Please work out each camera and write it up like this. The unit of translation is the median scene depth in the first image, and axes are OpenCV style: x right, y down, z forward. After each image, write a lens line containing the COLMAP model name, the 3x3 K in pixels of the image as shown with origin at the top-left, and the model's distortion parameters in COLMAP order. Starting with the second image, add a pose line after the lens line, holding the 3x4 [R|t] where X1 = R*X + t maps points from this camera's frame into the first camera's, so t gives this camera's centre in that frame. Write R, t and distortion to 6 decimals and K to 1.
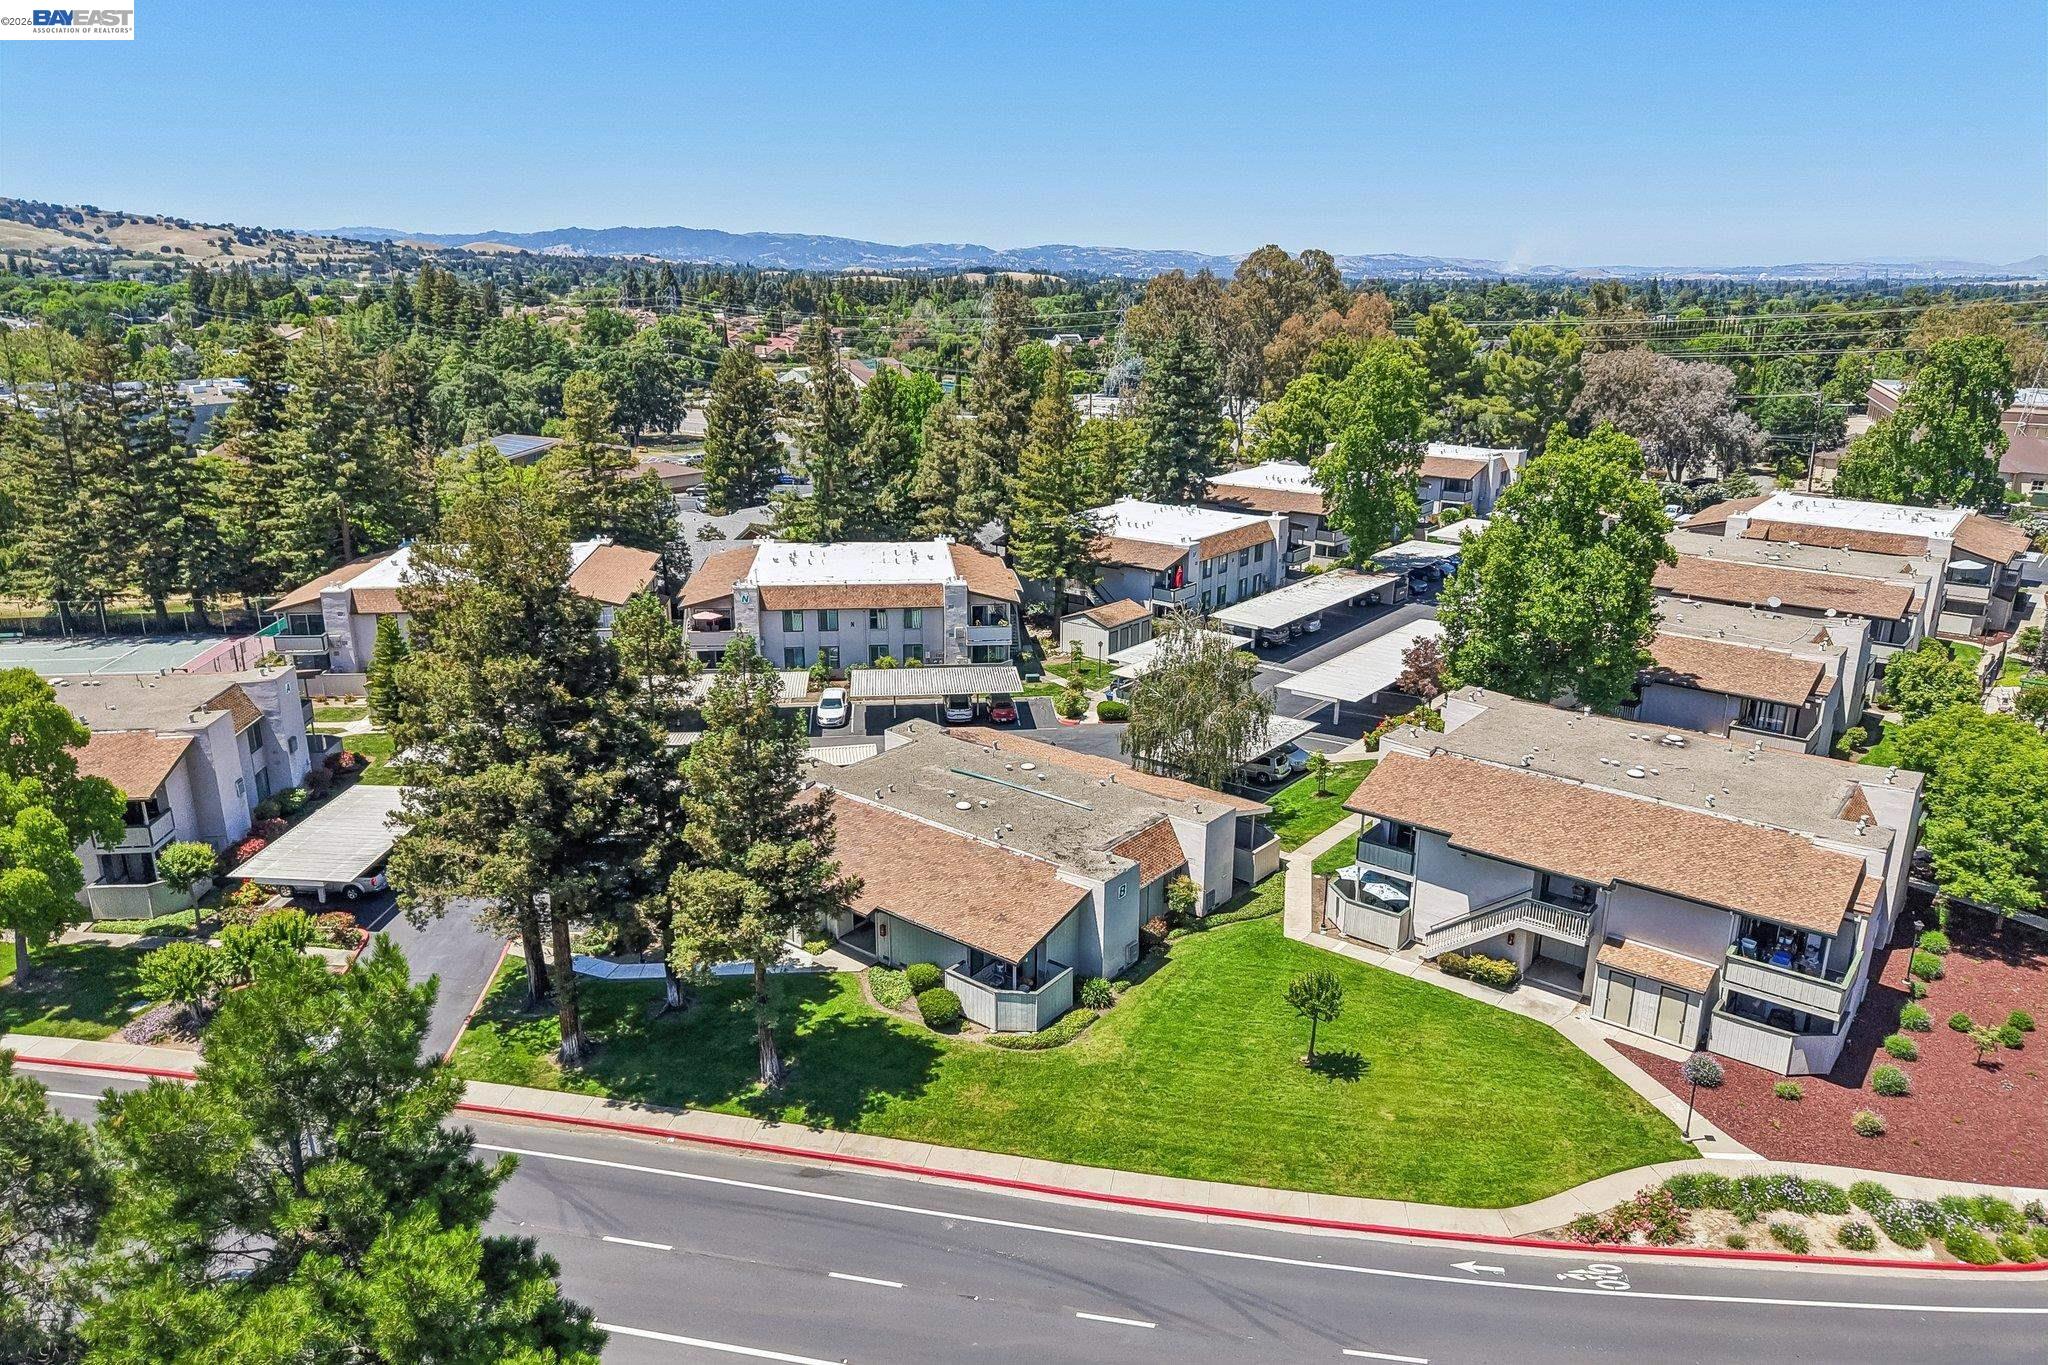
lens RADIAL K [[1374.8, 0, 1024.0], [0, 1374.8, 682.5], [0, 0, 1]] dist [0.012649, -0.001311]
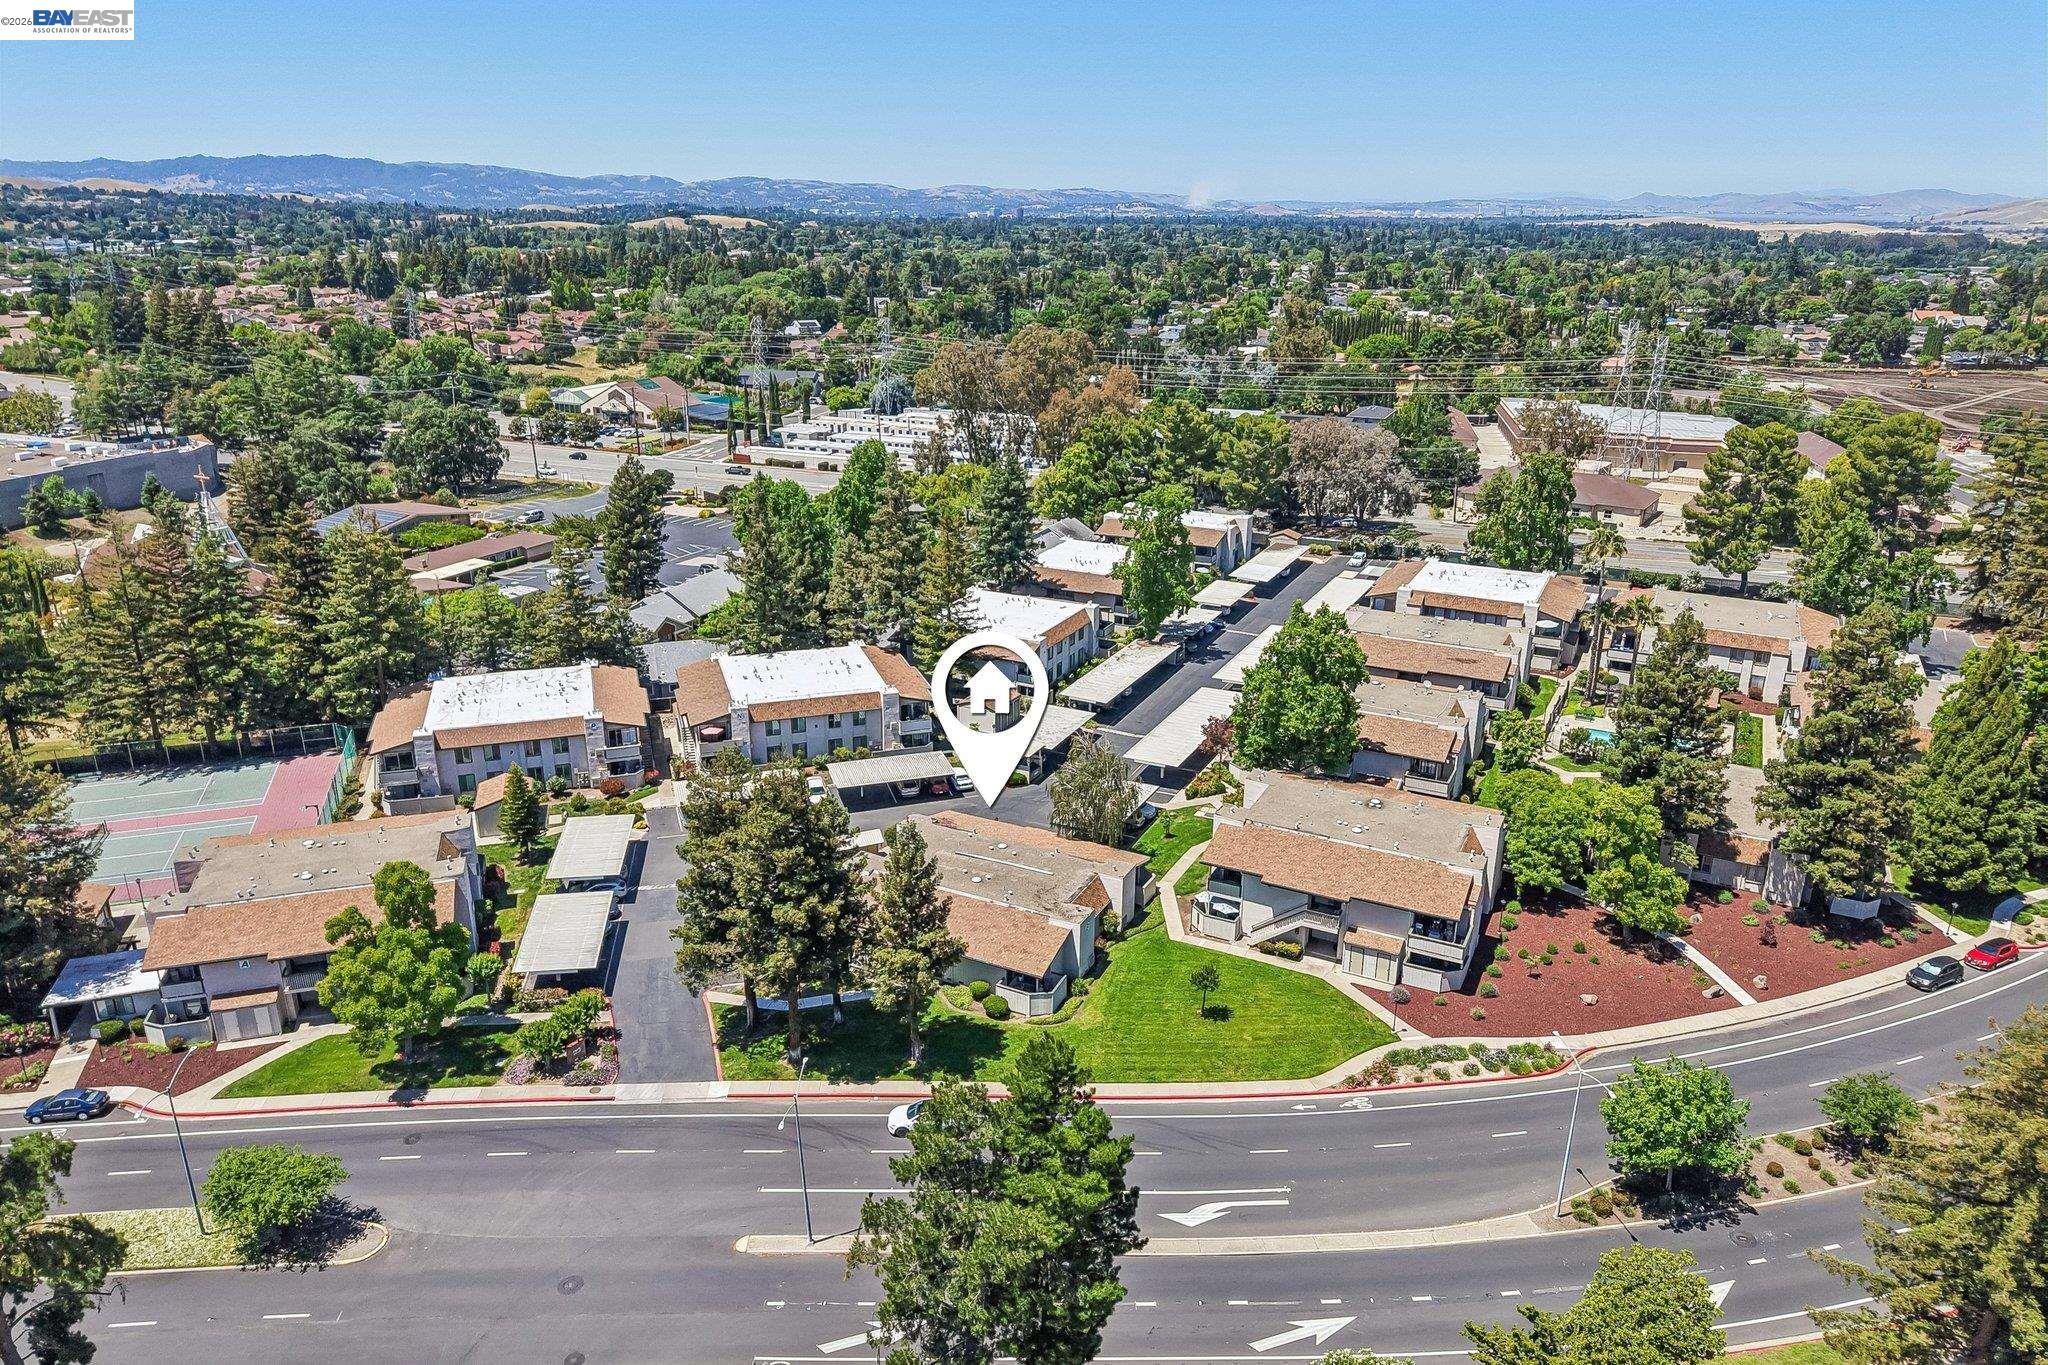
lens RADIAL K [[1383.5, 0, 1024.0], [0, 1383.5, 682.5], [0, 0, 1]] dist [0.070879, -0.099895]
pose [[0.977306, -0.067575, 0.200765, -0.315904], [0.057805, 0.996859, 0.054140, -0.239701], [-0.203792, -0.041306, 0.978142, -0.643556]]
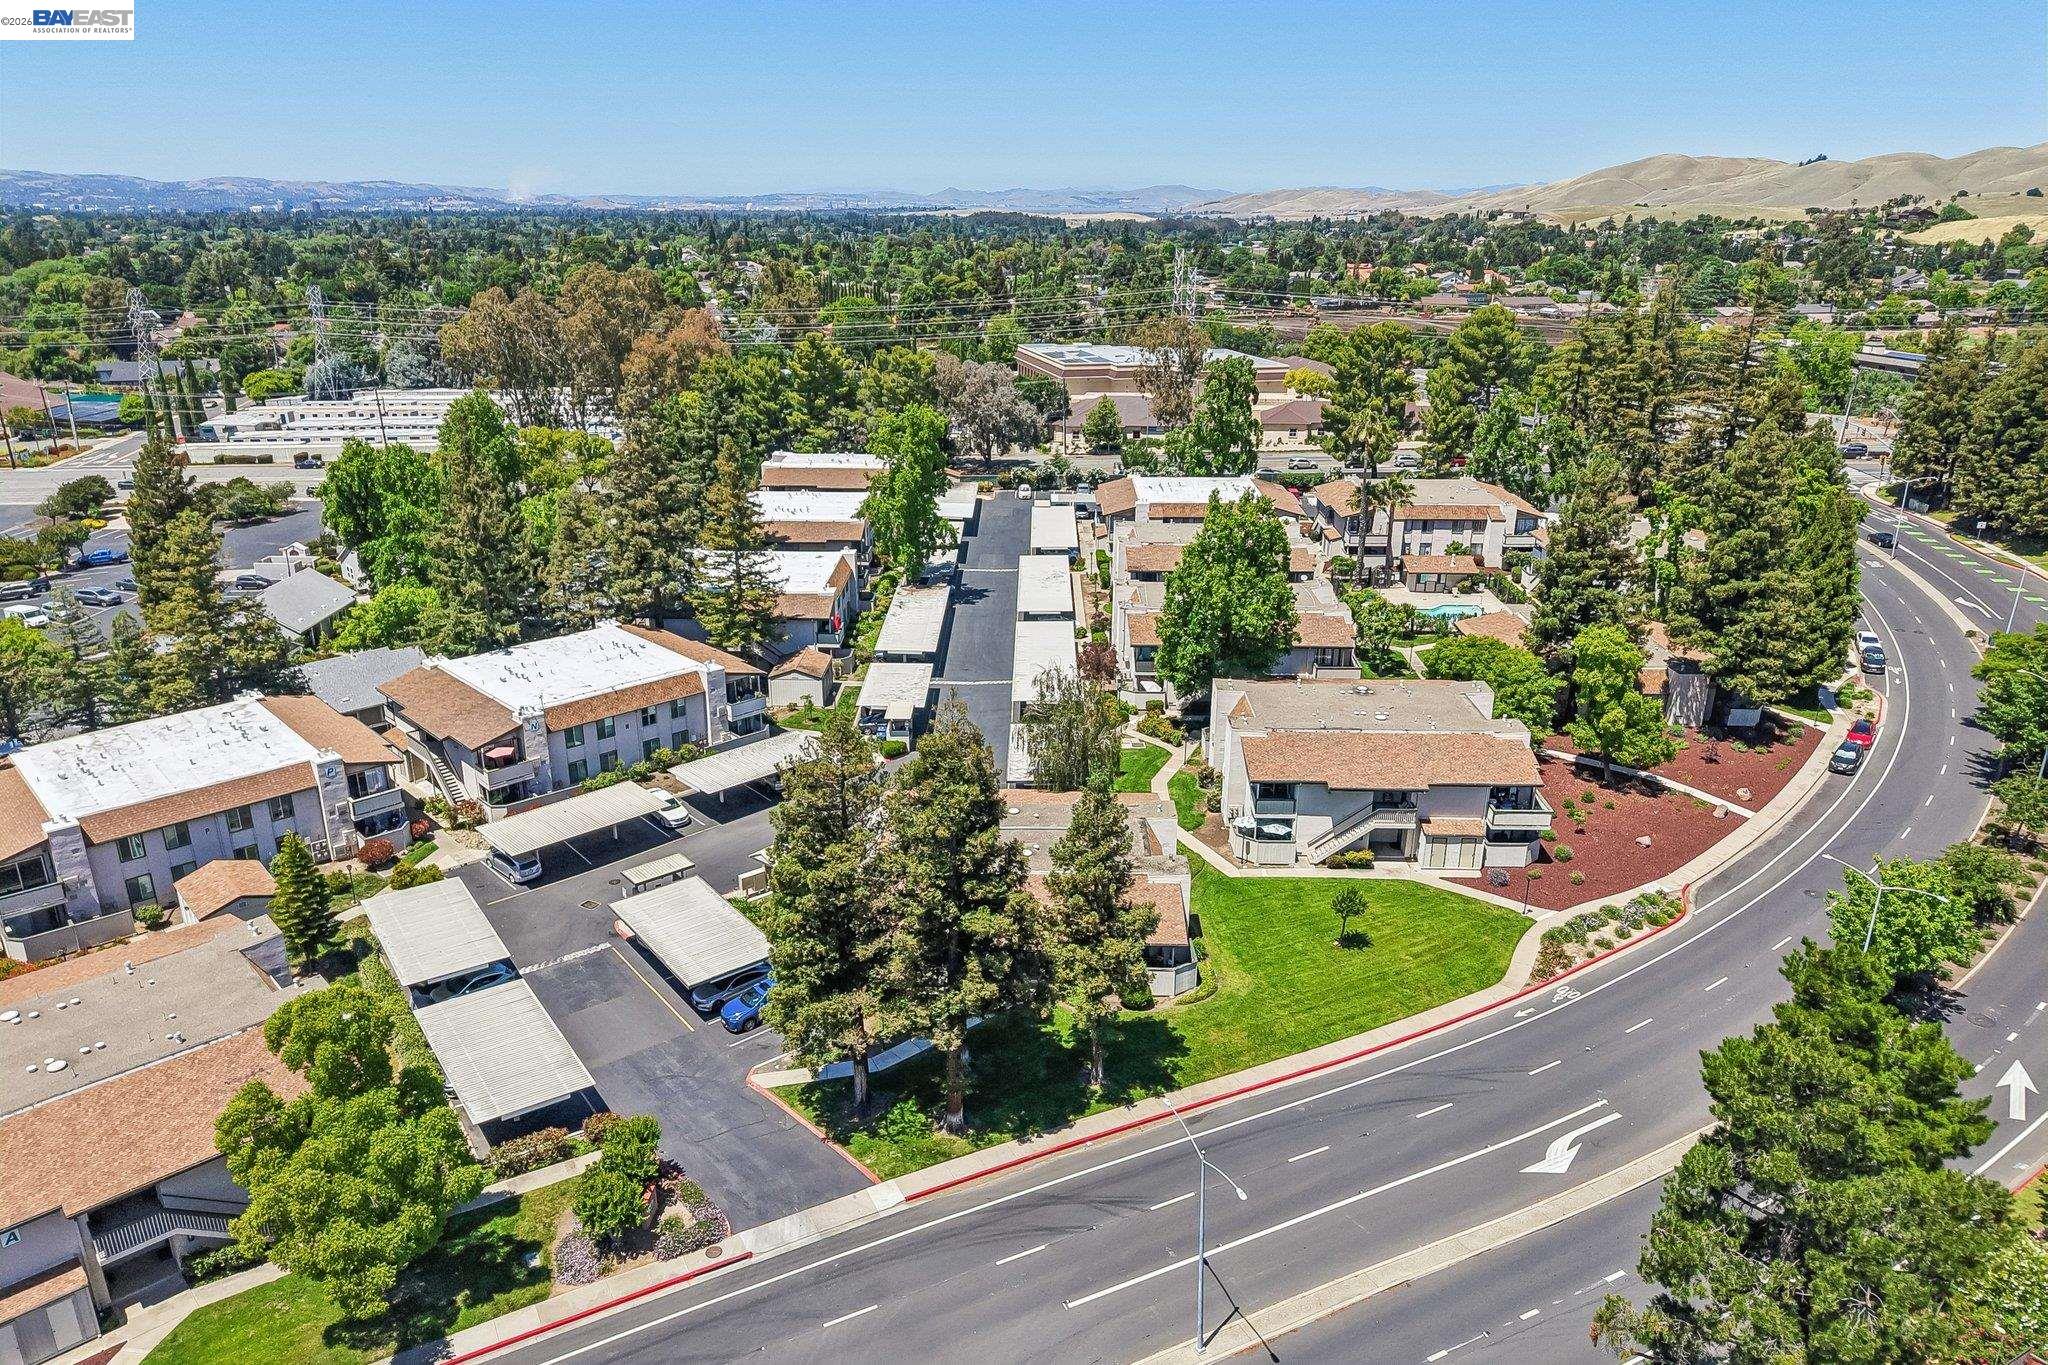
lens RADIAL K [[1383.5, 0, 1024.0], [0, 1383.5, 682.5], [0, 0, 1]] dist [0.070879, -0.099895]
pose [[0.781550, -0.205386, 0.589065, -0.814475], [0.177493, 0.978434, 0.105654, -0.214722], [-0.598061, 0.021981, 0.801149, -0.057861]]
